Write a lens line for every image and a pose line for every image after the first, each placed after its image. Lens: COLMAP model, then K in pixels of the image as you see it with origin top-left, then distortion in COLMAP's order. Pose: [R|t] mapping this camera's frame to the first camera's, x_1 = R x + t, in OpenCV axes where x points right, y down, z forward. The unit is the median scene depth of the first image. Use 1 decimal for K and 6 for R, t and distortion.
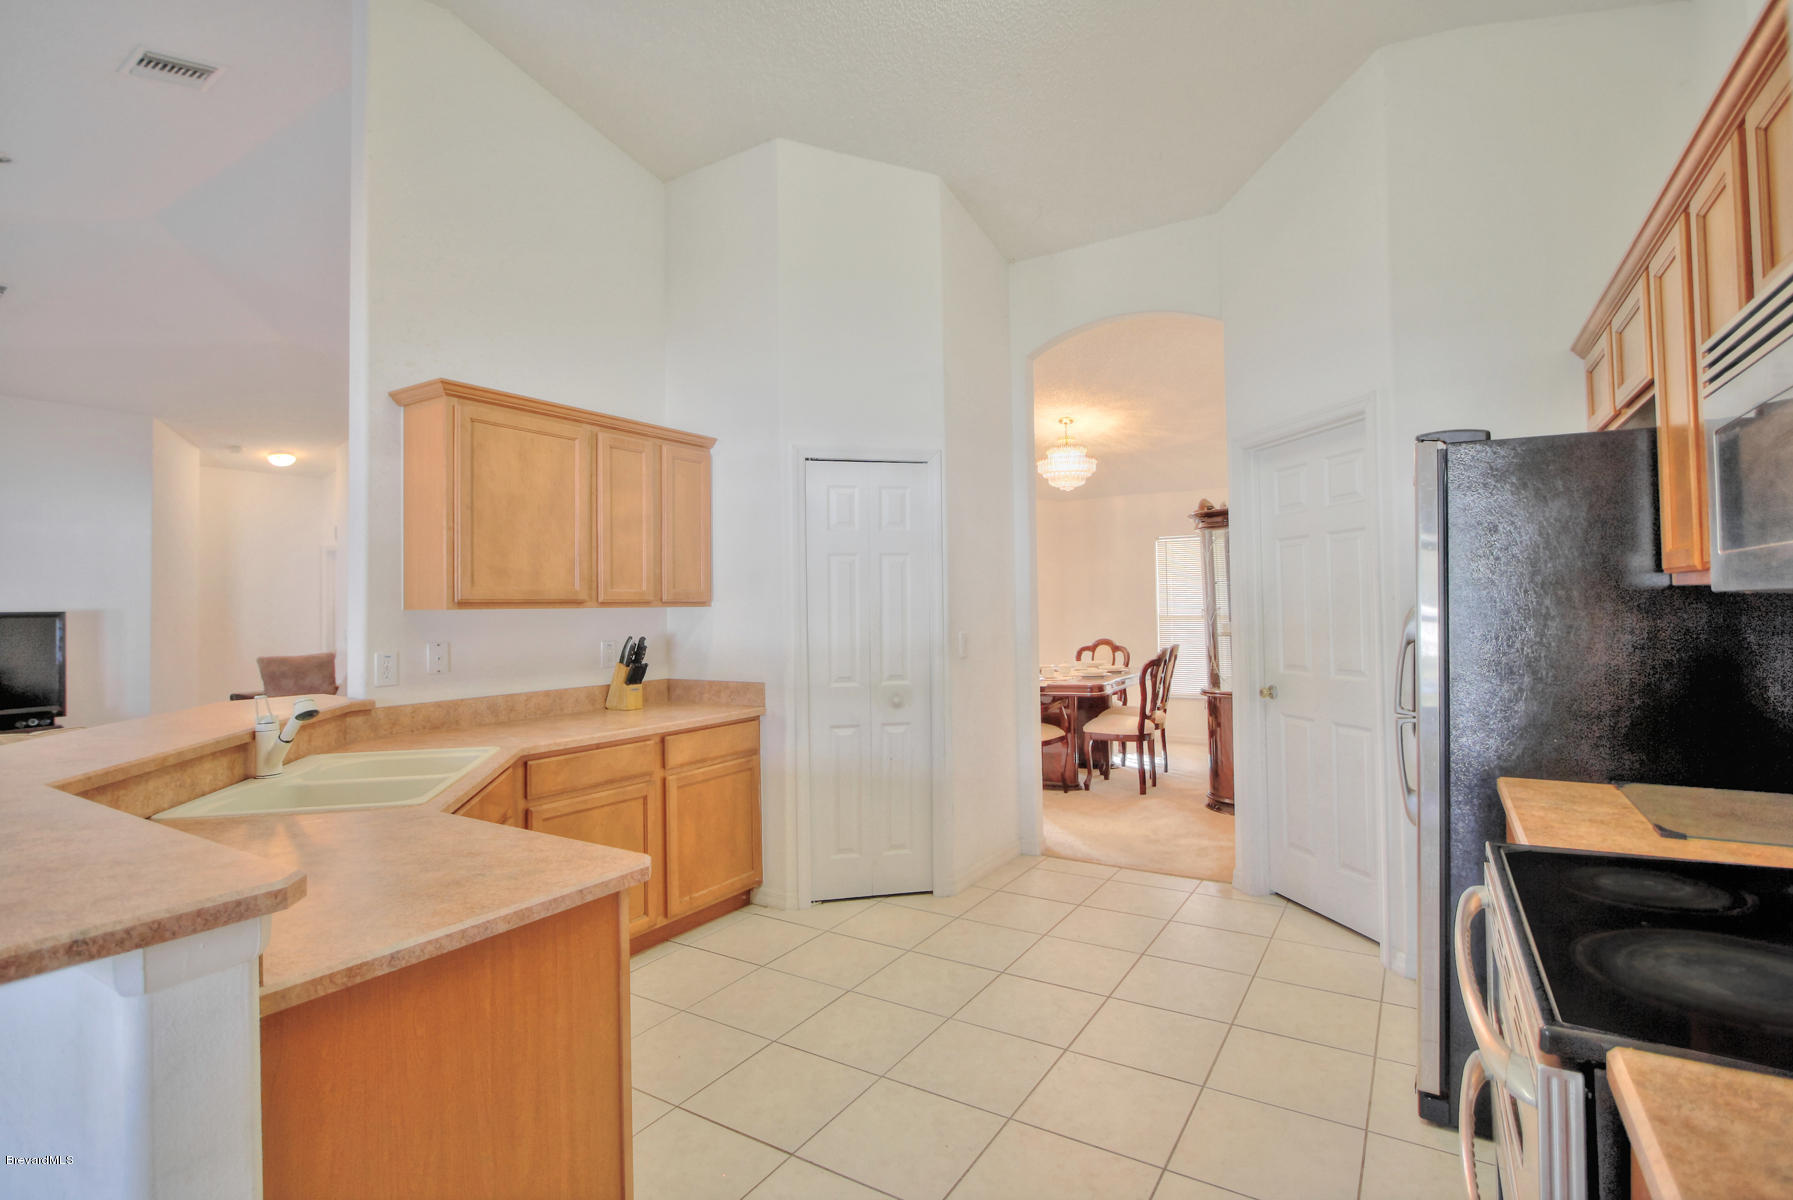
lens RADIAL K [[846.3, 0, 894.9], [0, 846.3, 593.3], [0, 0, 1]] dist [0.000586, -0.000023]
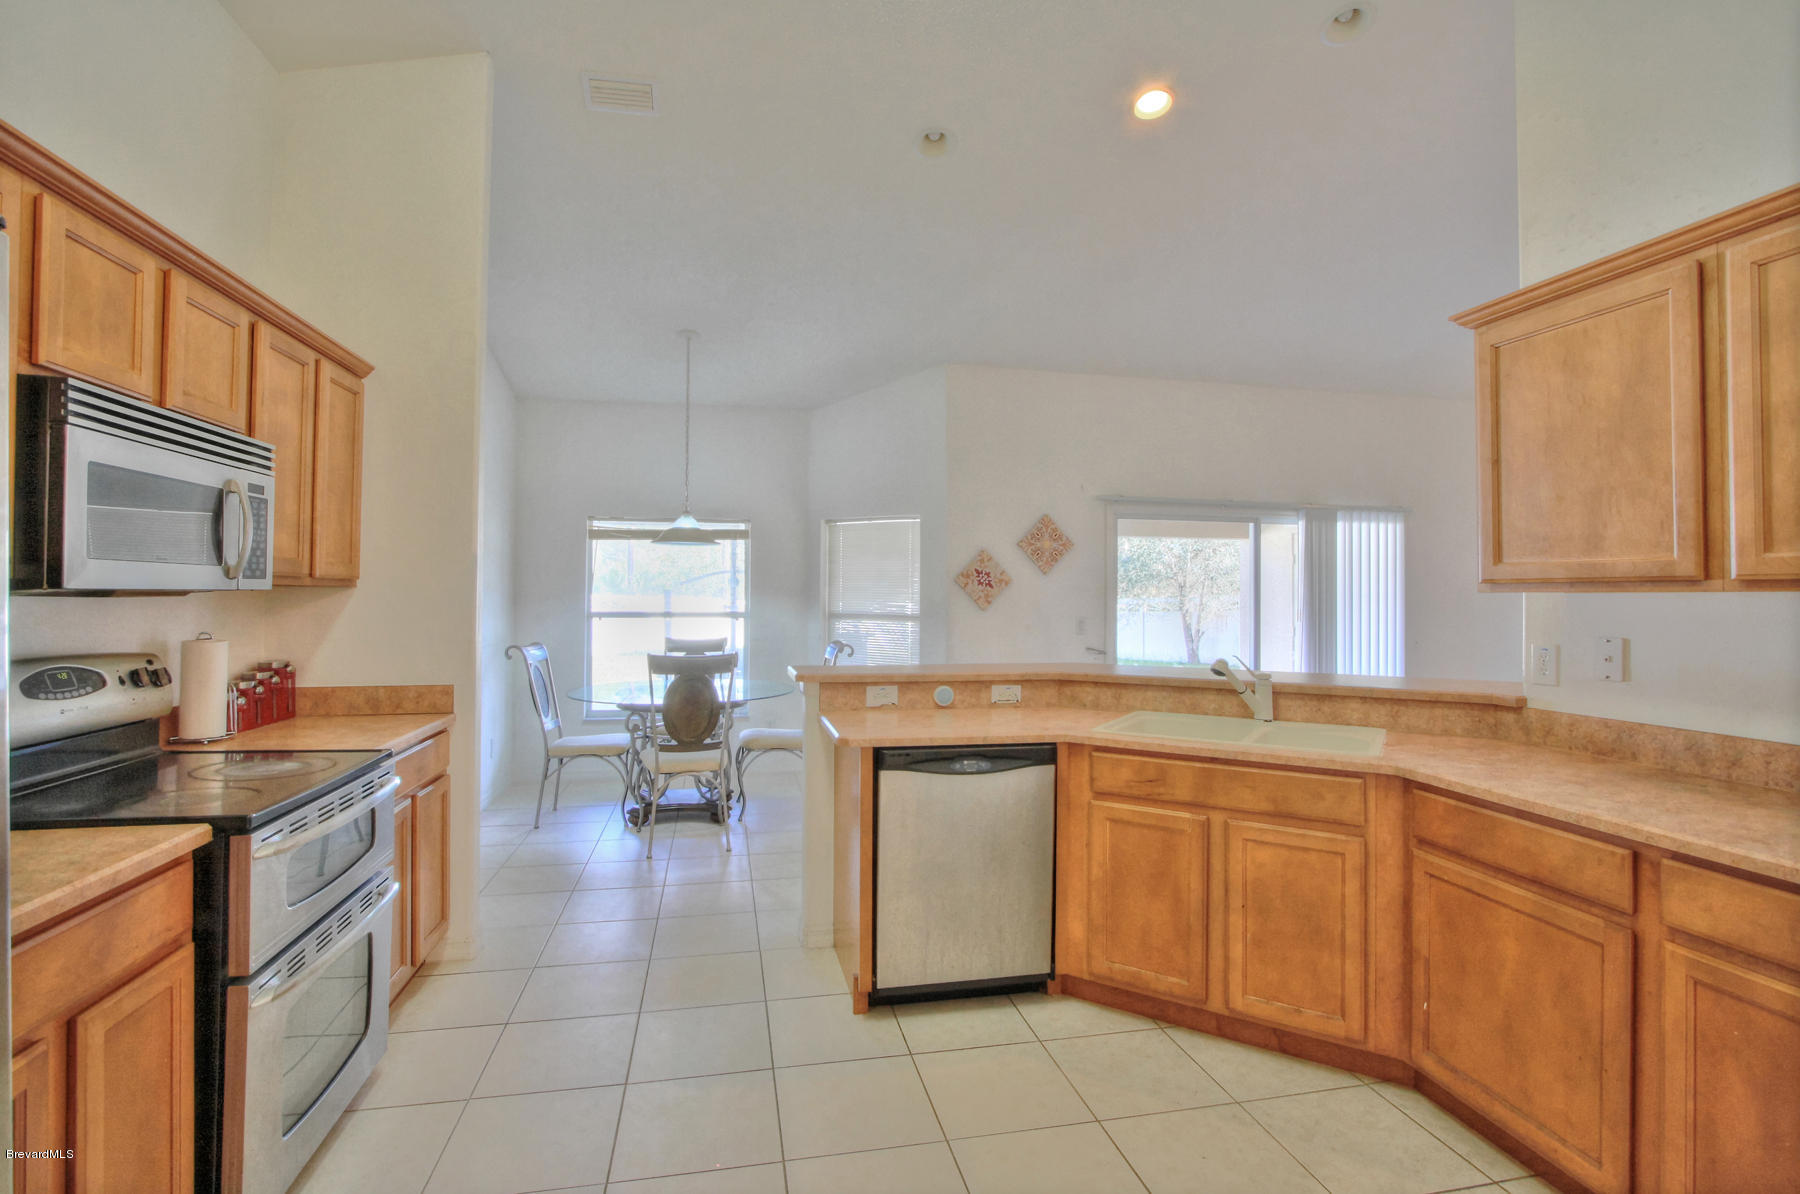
lens RADIAL K [[837.5, 0, 897.6], [0, 837.5, 589.5], [0, 0, 1]] dist [-0.000055, 0.000944]
pose [[-0.719532, 0.007167, -0.694422, 0.392146], [0.020784, 0.999721, -0.011217, 0.012080], [0.694148, -0.022504, -0.719481, 1.080633]]
